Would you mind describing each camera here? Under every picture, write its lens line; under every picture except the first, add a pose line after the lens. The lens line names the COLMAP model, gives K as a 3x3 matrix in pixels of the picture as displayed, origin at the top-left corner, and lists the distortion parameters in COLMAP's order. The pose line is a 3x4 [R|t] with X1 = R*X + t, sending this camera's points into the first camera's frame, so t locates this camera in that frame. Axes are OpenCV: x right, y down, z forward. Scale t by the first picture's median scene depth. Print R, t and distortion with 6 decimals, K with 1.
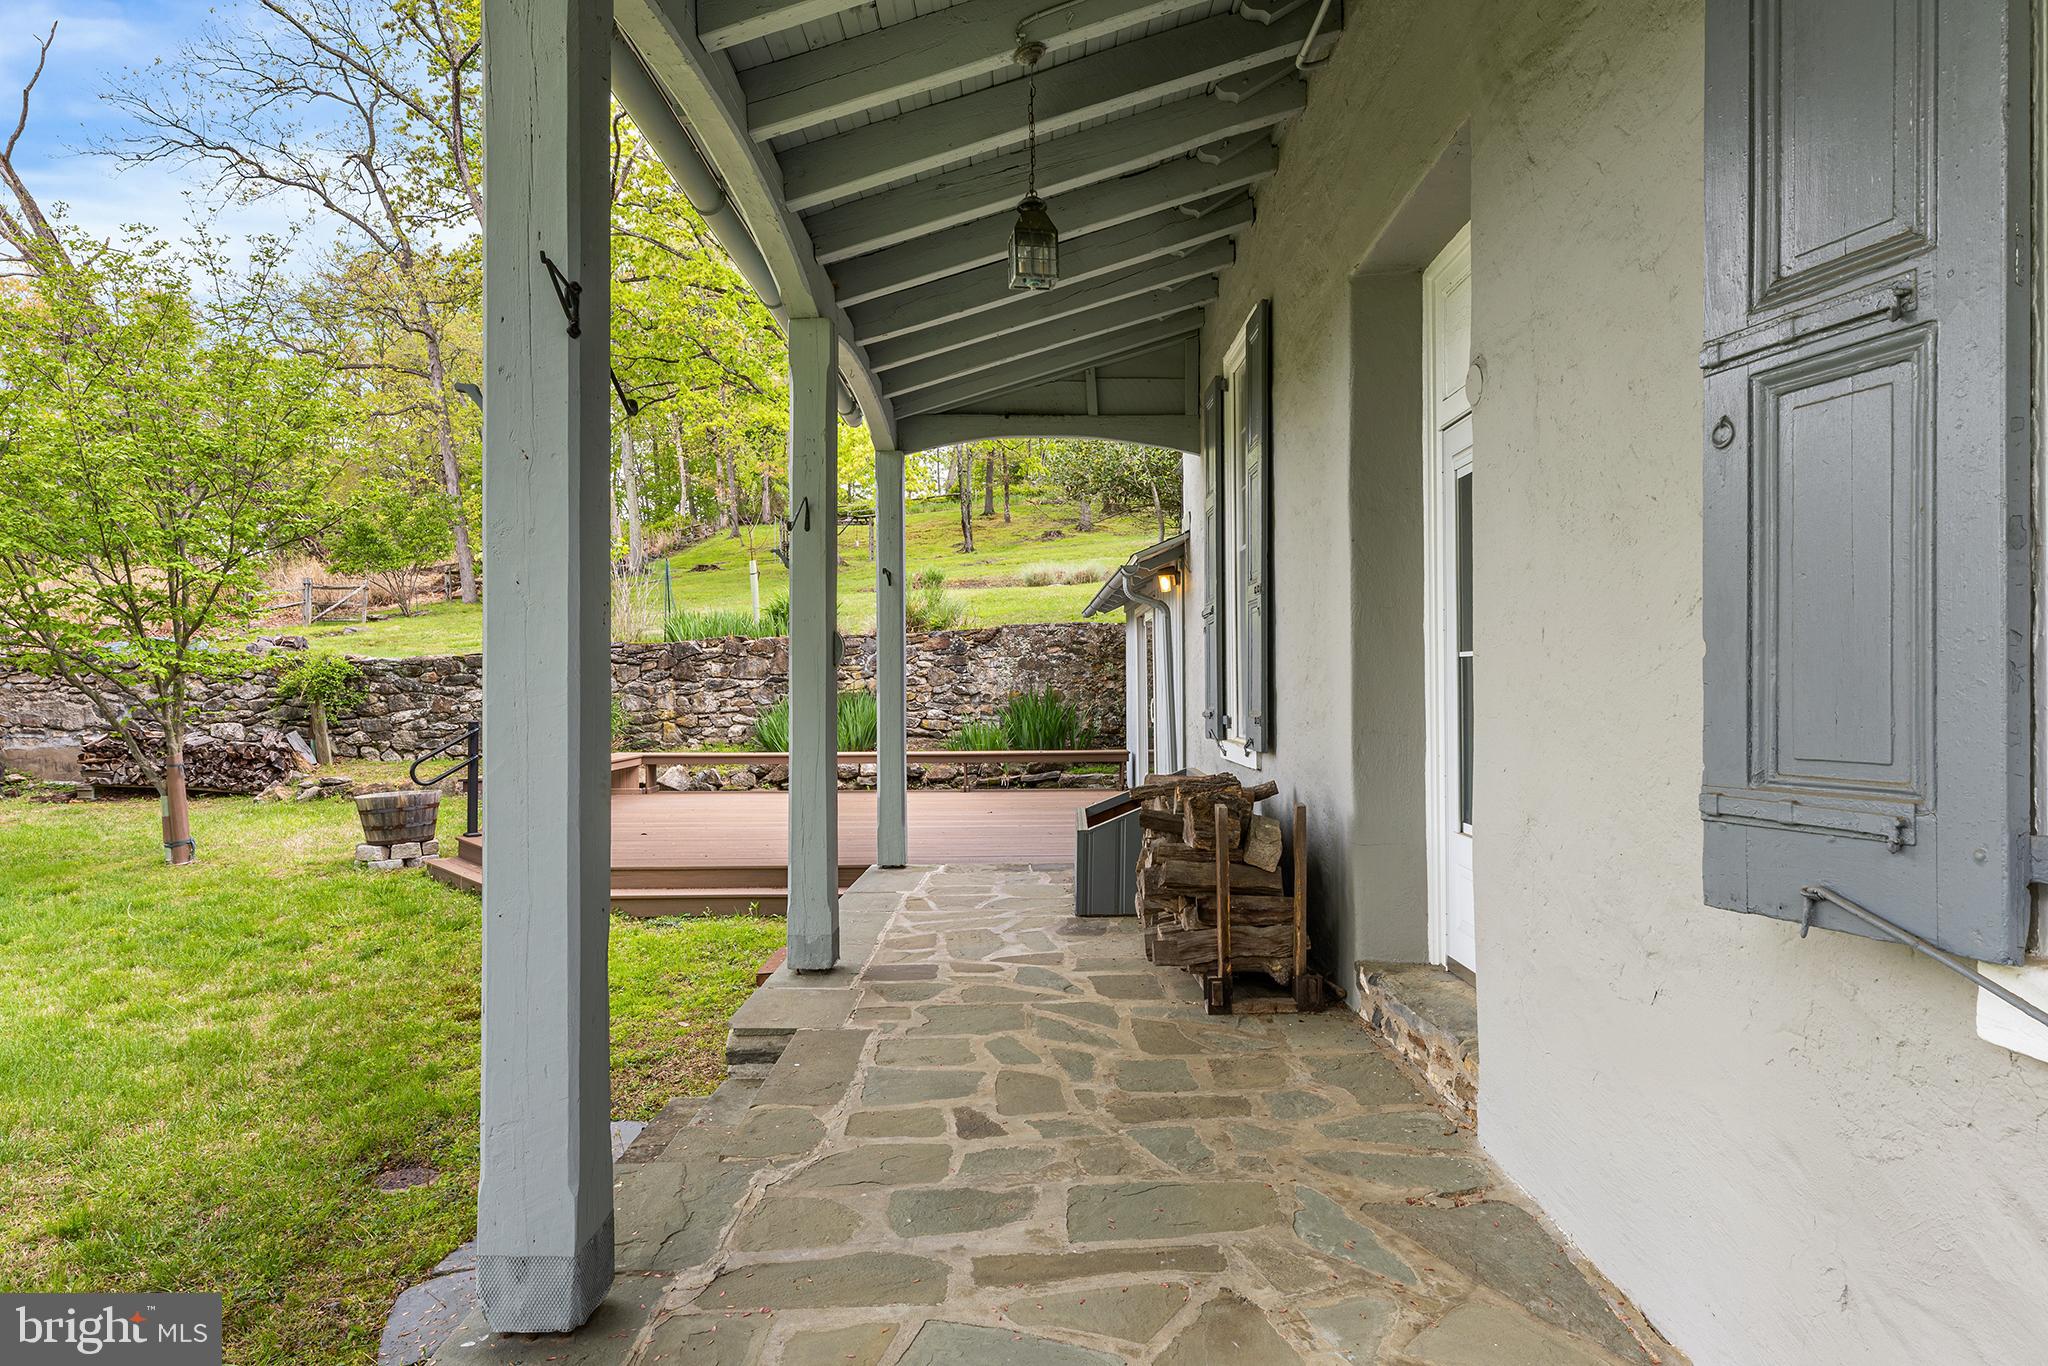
lens RADIAL K [[1154.5, 0, 1024.0], [0, 1154.5, 683.0], [0, 0, 1]] dist [0.014773, -0.000491]
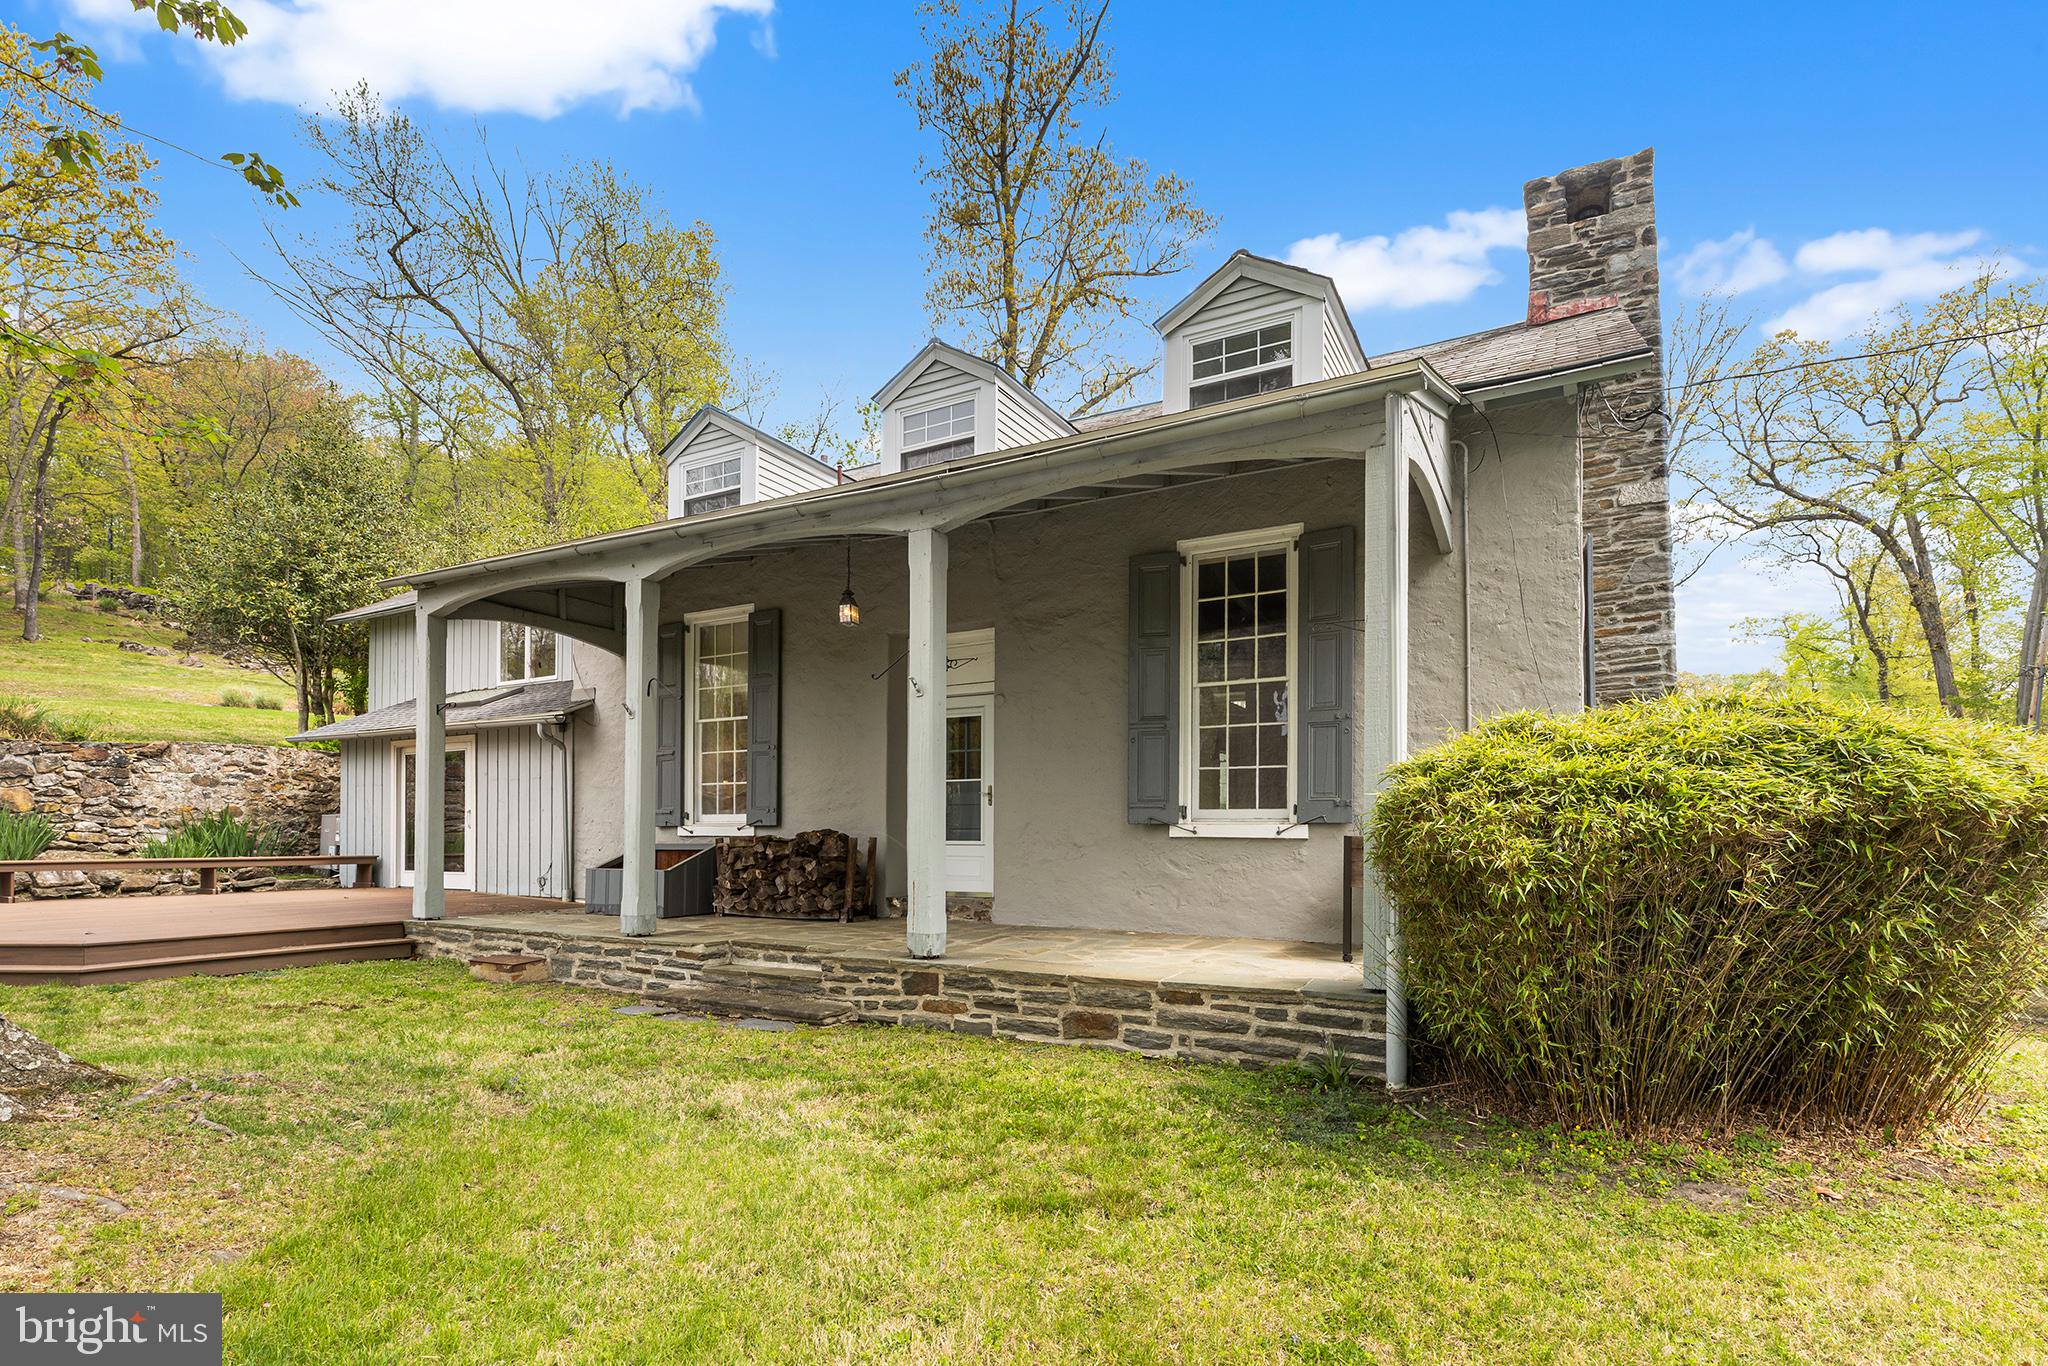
lens RADIAL K [[991.4, 0, 1029.0], [0, 991.4, 831.8], [0, 0, 1]] dist [0.004709, 0.000290]
pose [[0.479708, 0.012170, 0.877344, -0.435805], [-0.008728, 0.999921, -0.009098, 0.032443], [-0.877385, -0.003293, 0.479776, -0.102036]]
